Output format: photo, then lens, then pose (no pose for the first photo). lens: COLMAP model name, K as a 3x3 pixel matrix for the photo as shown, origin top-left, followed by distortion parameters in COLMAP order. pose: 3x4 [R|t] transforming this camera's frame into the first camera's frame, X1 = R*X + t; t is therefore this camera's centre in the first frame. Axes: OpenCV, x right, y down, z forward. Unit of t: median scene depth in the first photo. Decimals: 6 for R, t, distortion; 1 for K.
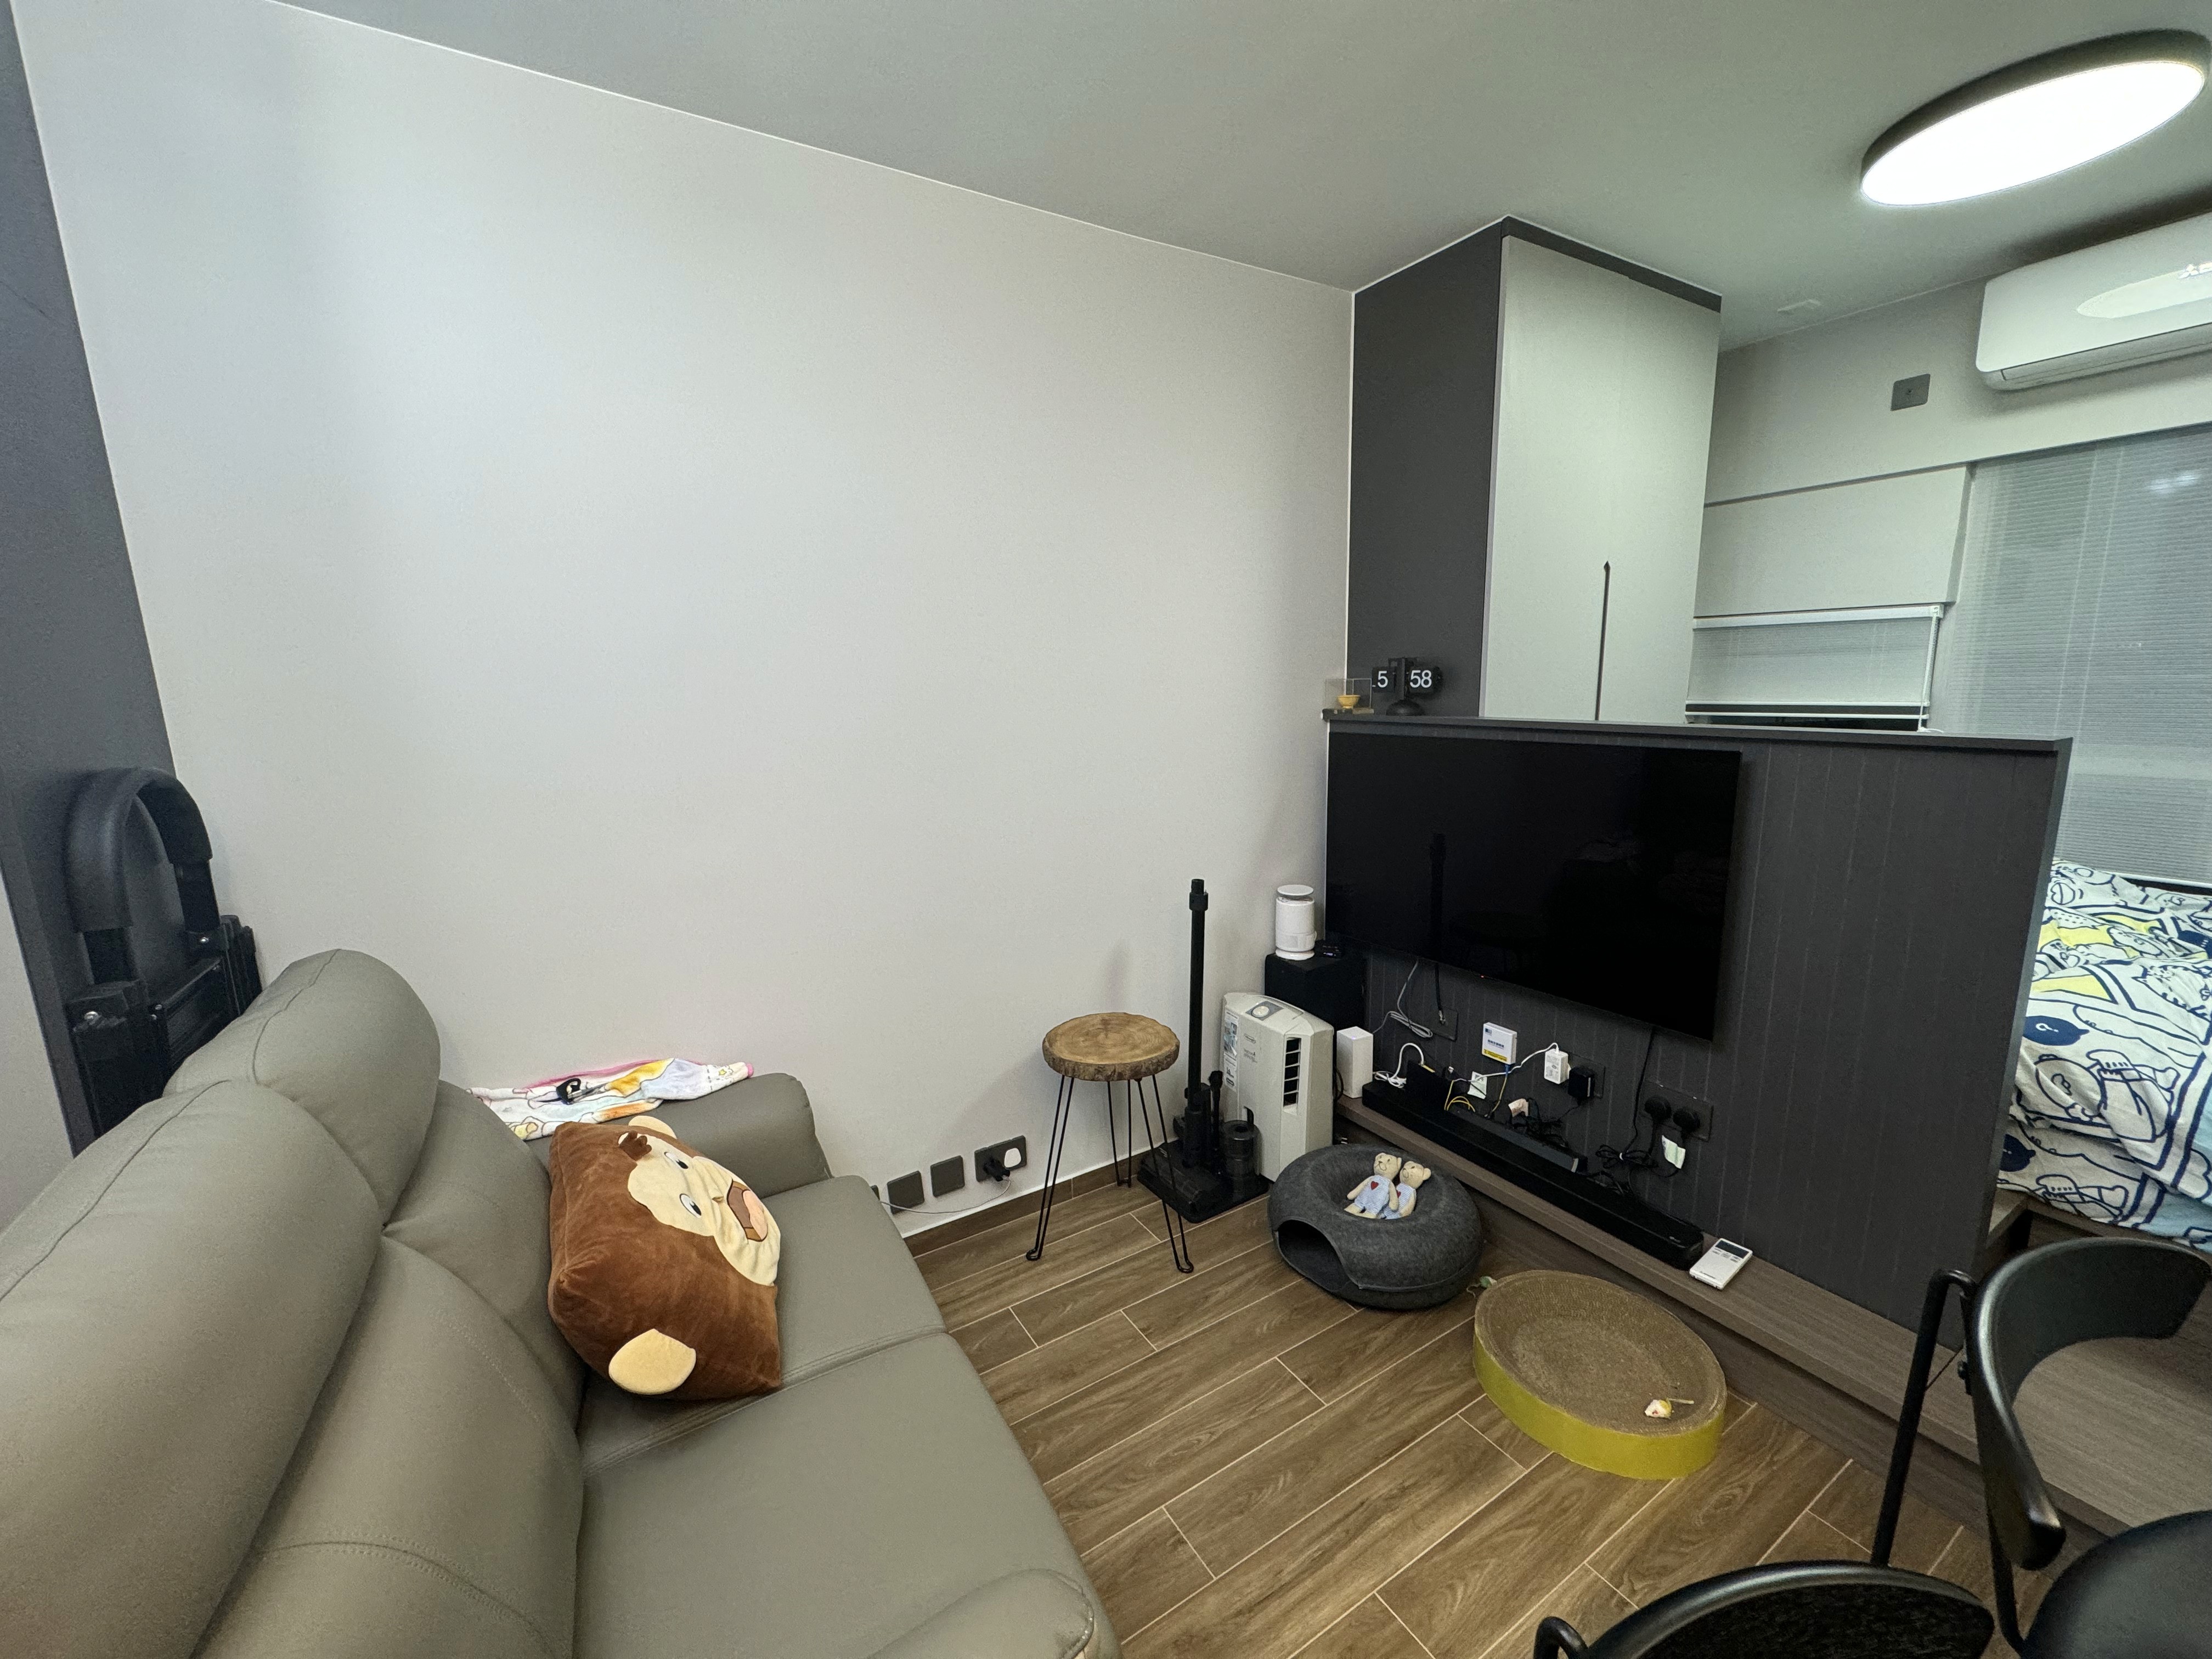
lens RADIAL K [[887.3, 0, 1105.3], [0, 887.3, 823.0], [0, 0, 1]] dist [-0.003608, 0.000389]
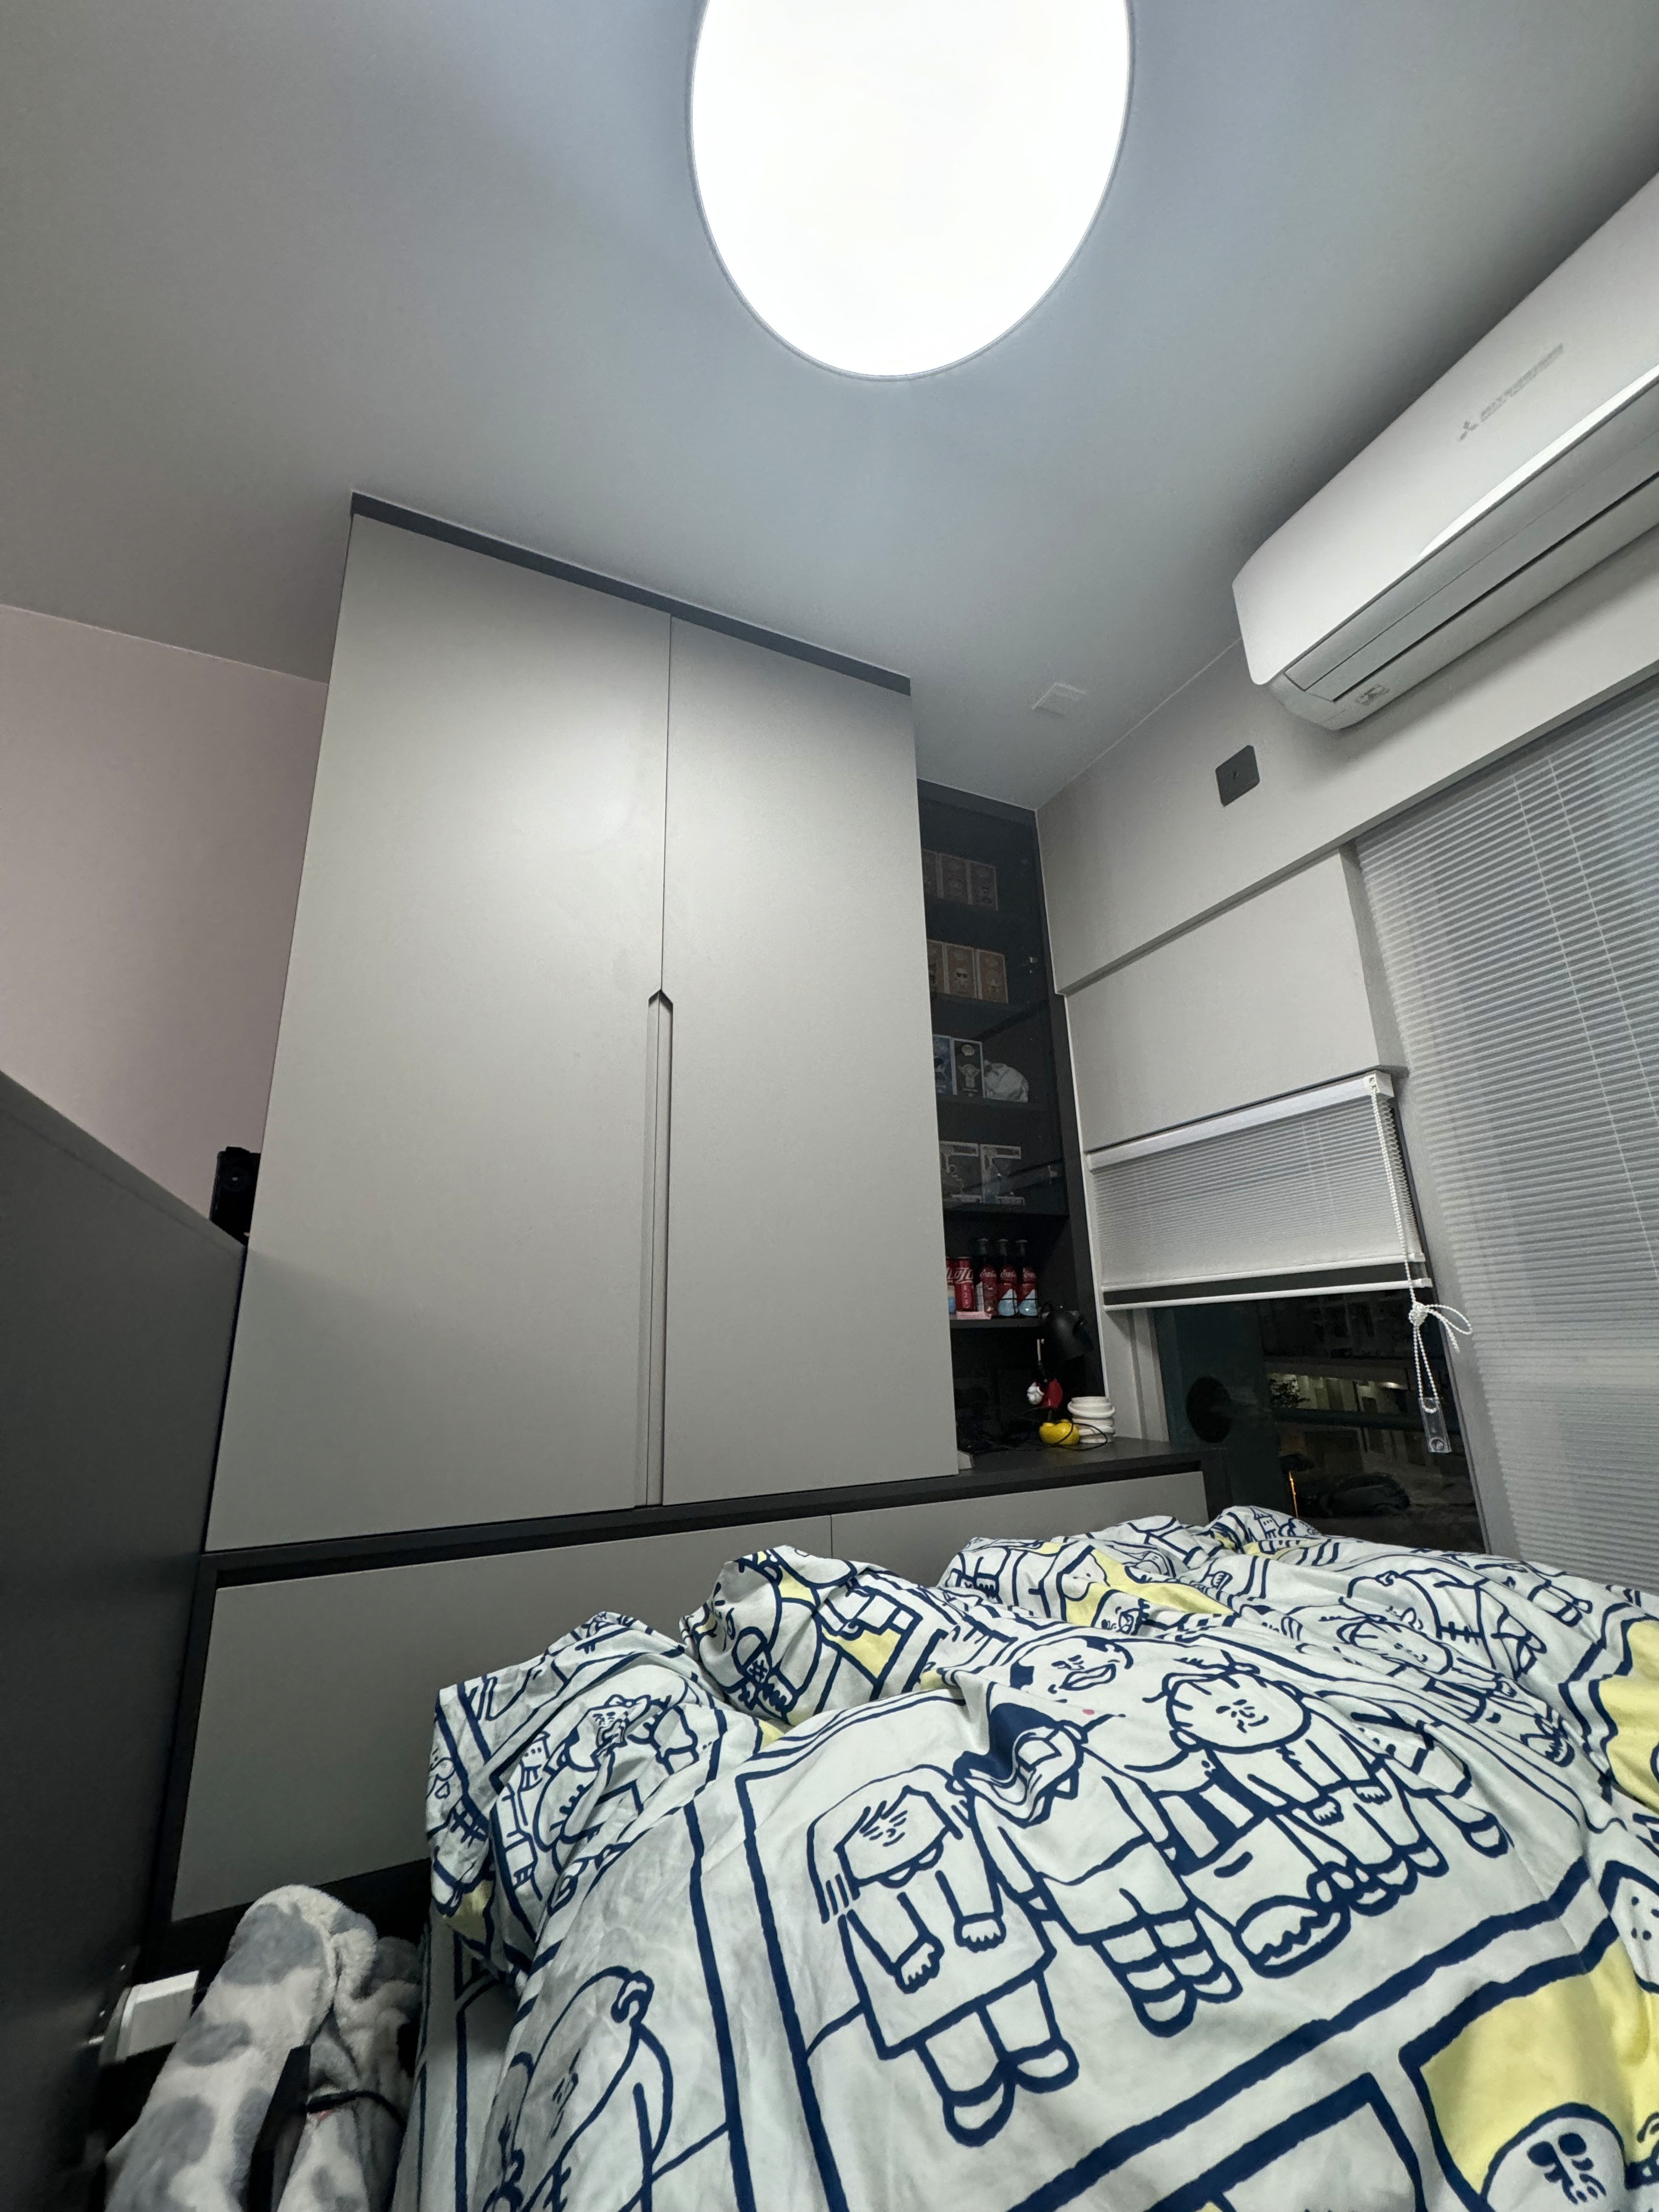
lens RADIAL K [[887.3, 0, 832.5], [0, 887.3, 1107.4], [0, 0, 1]] dist [-0.003608, 0.000389]
pose [[0.995701, -0.034624, -0.085913, 0.657342], [-0.004797, 0.906990, -0.421125, 0.001837], [0.092503, 0.419727, 0.902924, 0.489077]]
